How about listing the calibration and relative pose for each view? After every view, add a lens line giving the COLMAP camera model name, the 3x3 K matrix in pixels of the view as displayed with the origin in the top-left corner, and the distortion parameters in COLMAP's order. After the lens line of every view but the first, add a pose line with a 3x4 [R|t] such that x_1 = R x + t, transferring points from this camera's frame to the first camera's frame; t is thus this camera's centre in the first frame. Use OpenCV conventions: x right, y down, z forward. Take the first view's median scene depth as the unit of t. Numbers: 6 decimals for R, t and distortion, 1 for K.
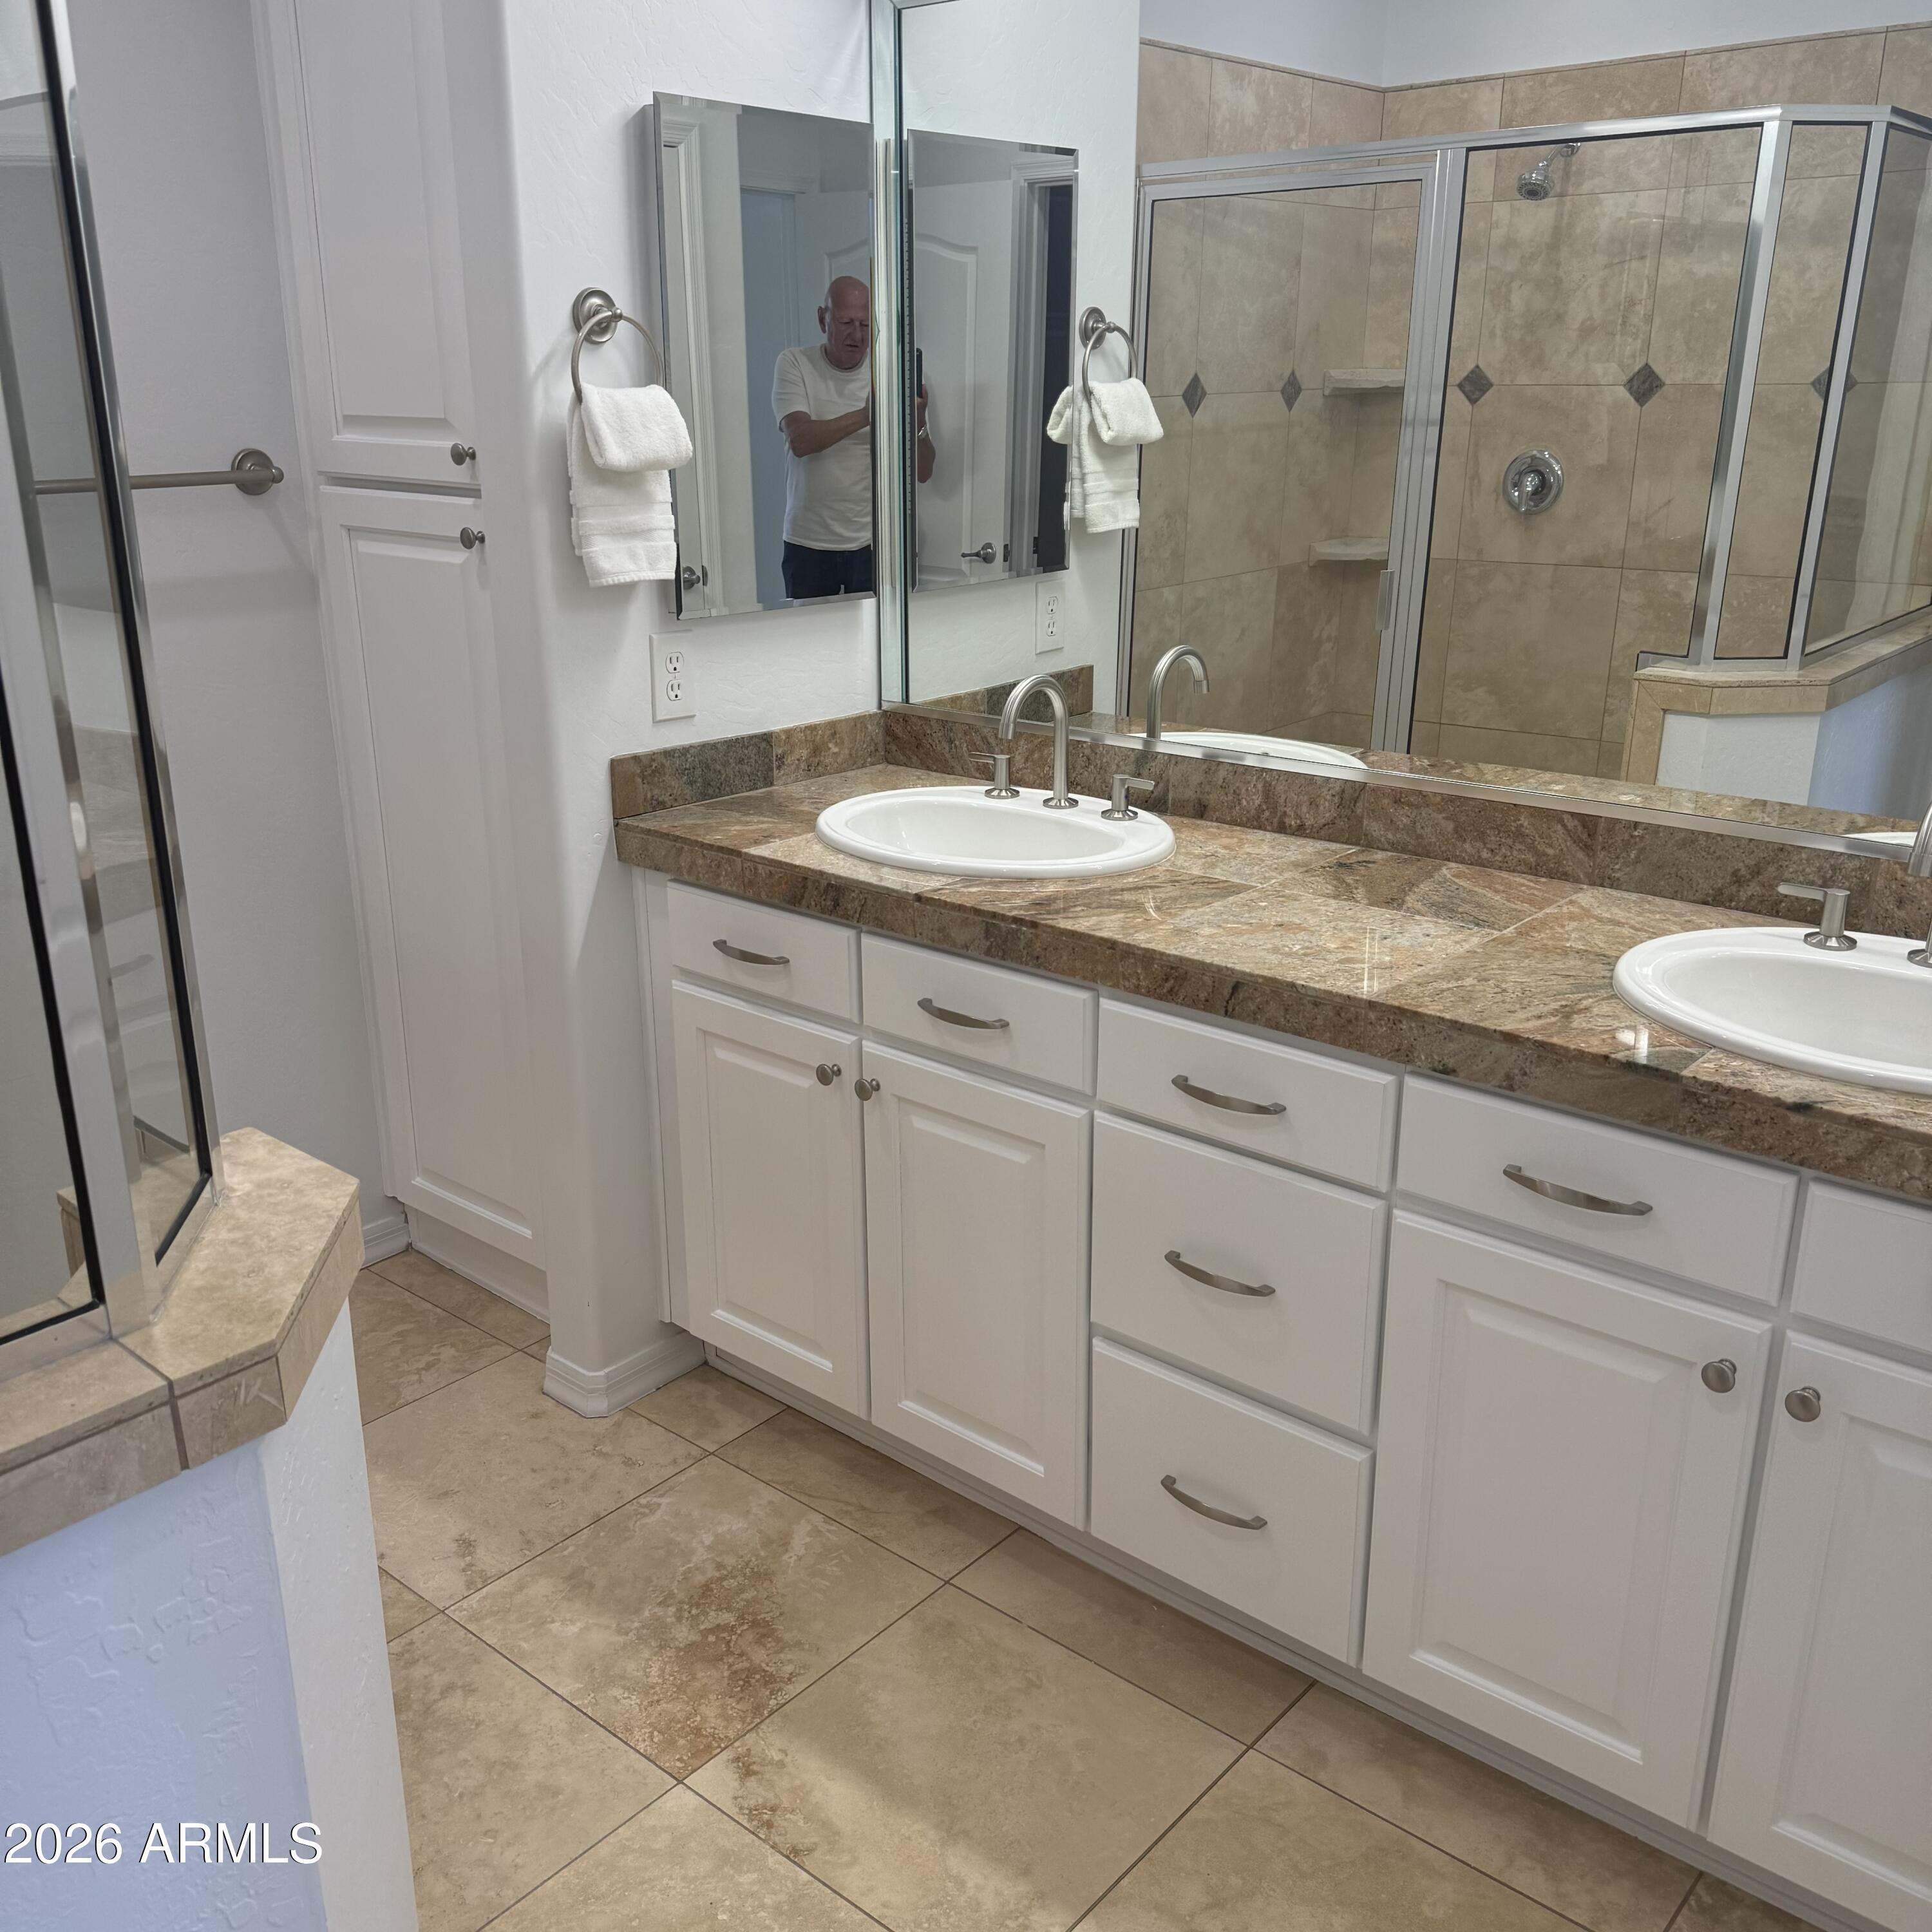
lens RADIAL K [[1800.2, 0, 957.3], [0, 1800.2, 974.8], [0, 0, 1]] dist [0.188754, -0.391100]
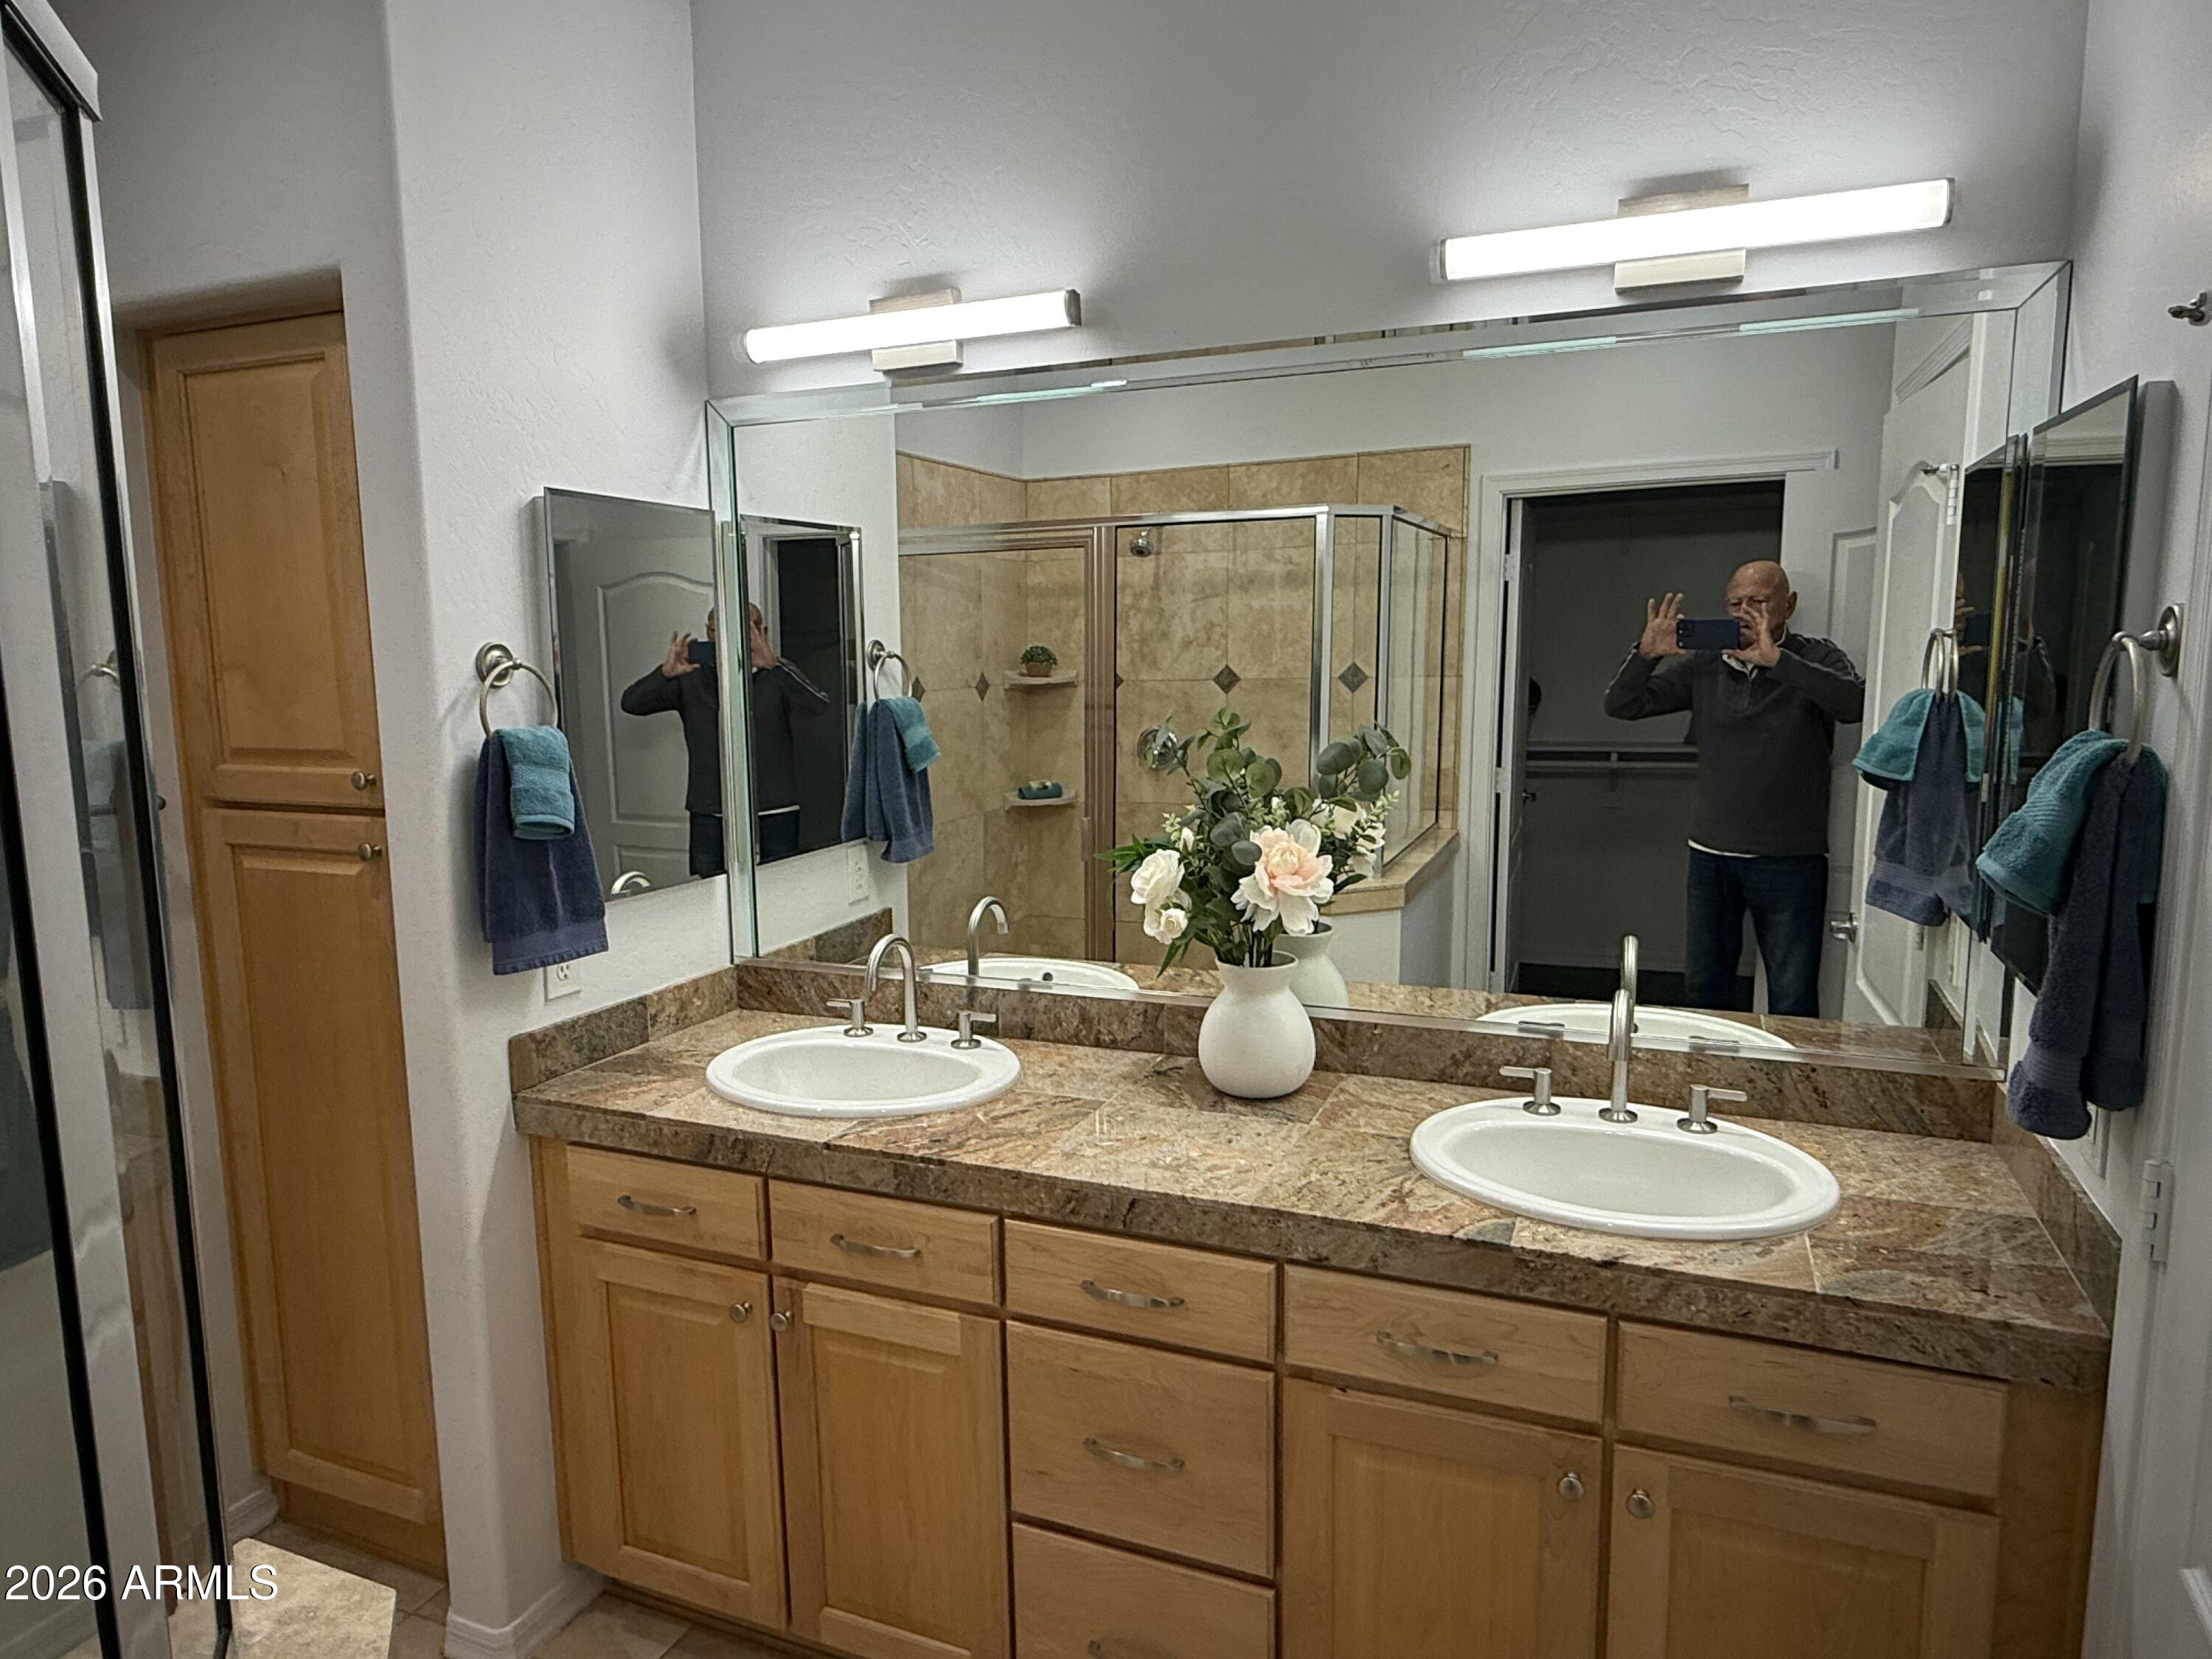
lens RADIAL K [[1379.1, 0, 1090.6], [0, 1379.1, 831.1], [0, 0, 1]] dist [-0.001325, -0.000277]
pose [[0.952706, -0.052725, 0.299284, -0.106372], [0.108070, 0.979238, -0.171504, -0.065979], [-0.284028, 0.195737, 0.938624, 0.094609]]
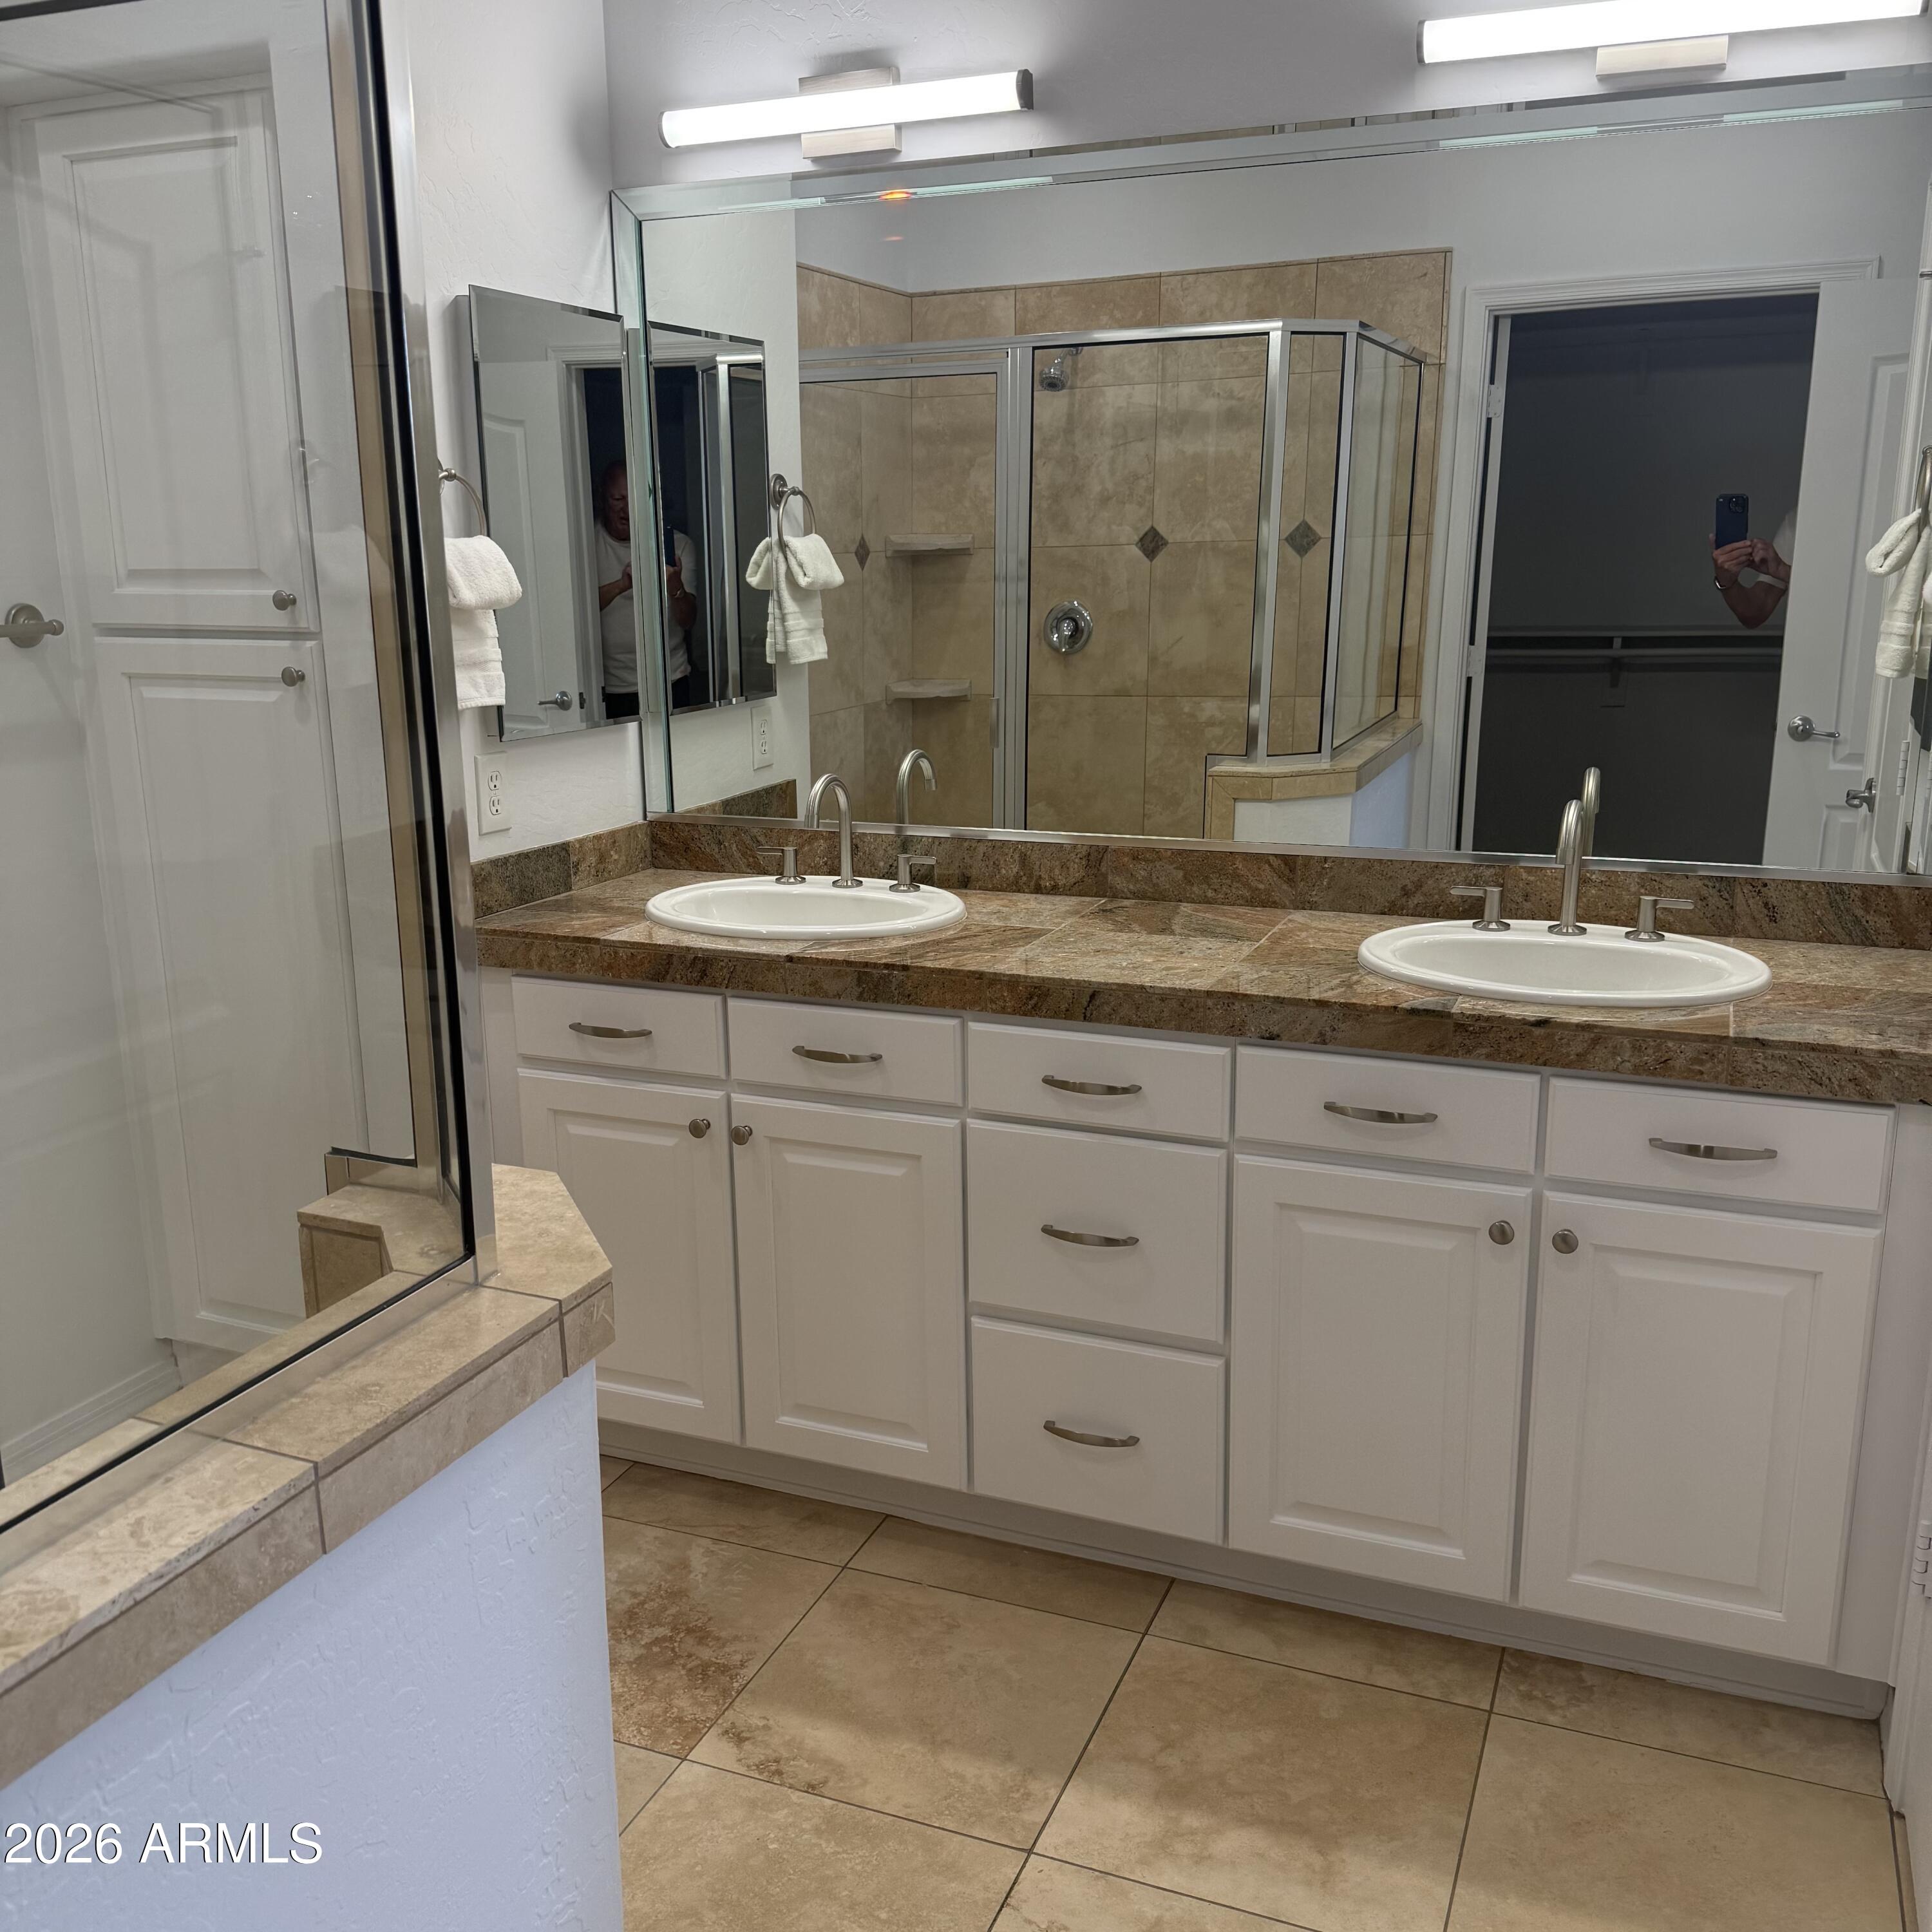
lens RADIAL K [[1792.5, 0, 957.0], [0, 1792.5, 973.3], [0, 0, 1]] dist [0.187156, -0.404257]
pose [[0.950094, -0.081809, 0.301045, -0.254043], [0.107761, 0.991666, -0.070607, 0.056994], [-0.292760, 0.099524, 0.950992, -0.127479]]
